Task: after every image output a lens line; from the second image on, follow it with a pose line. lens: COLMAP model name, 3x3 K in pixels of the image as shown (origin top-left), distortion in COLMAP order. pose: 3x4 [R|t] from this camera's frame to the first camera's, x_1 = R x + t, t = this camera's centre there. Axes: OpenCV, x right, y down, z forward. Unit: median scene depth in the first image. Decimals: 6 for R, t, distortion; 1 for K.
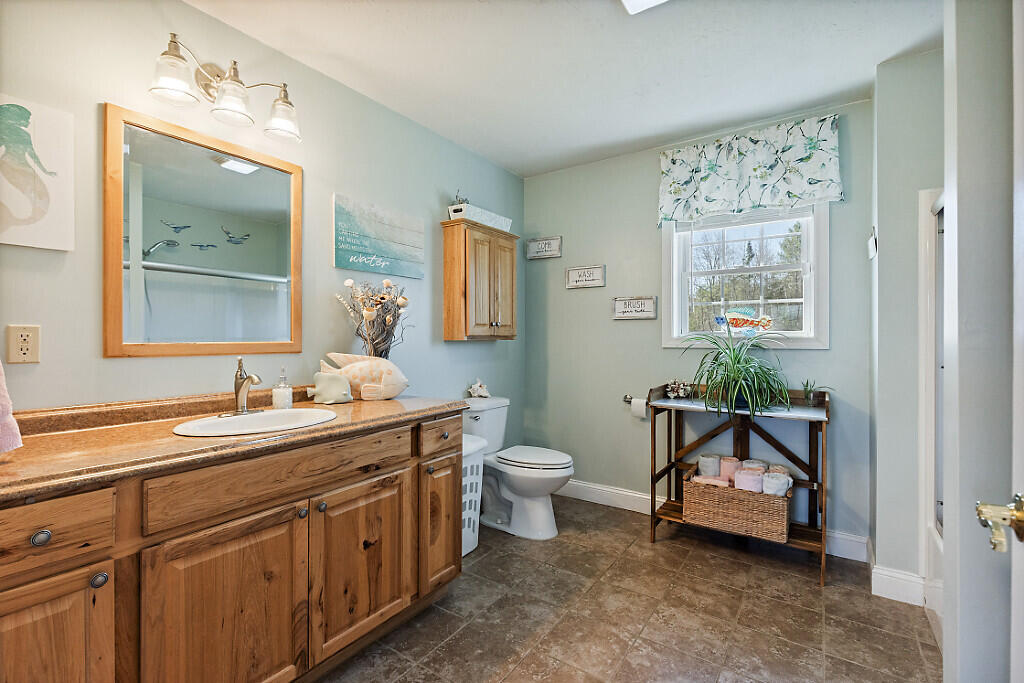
lens RADIAL K [[457.0, 0, 522.2], [0, 457.0, 341.4], [0, 0, 1]] dist [-0.007850, 0.000275]
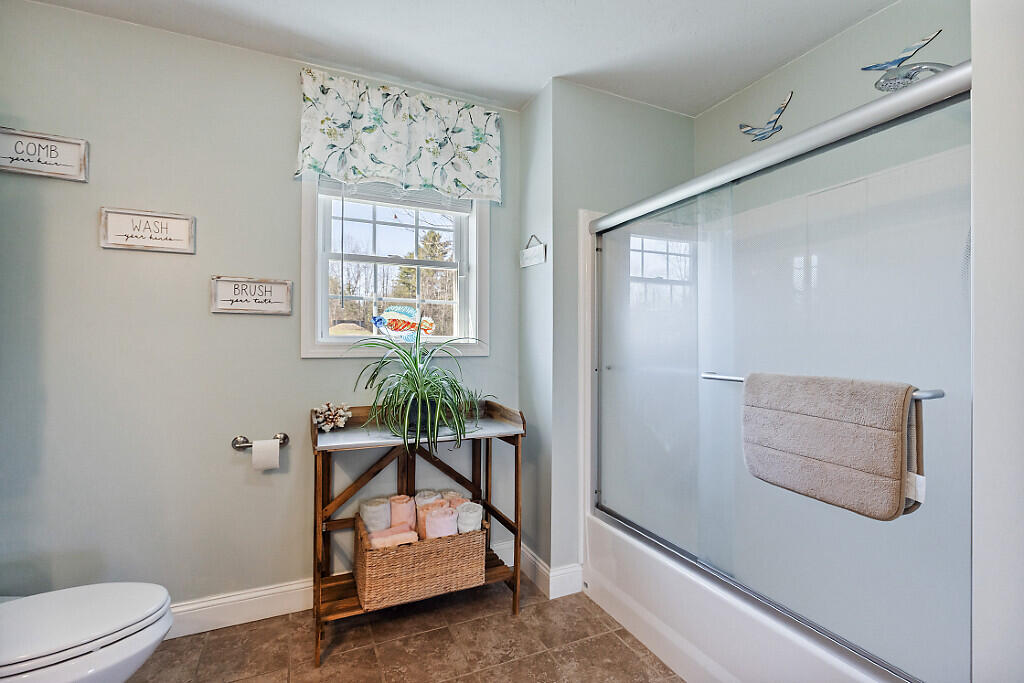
lens RADIAL K [[457.0, 0, 506.3], [0, 457.0, 341.9], [0, 0, 1]] dist [-0.007850, 0.000275]
pose [[0.539598, 0.008515, 0.841879, -0.105341], [0.006992, 0.999869, -0.014594, 0.002111], [-0.841893, 0.013762, 0.539468, 0.424773]]
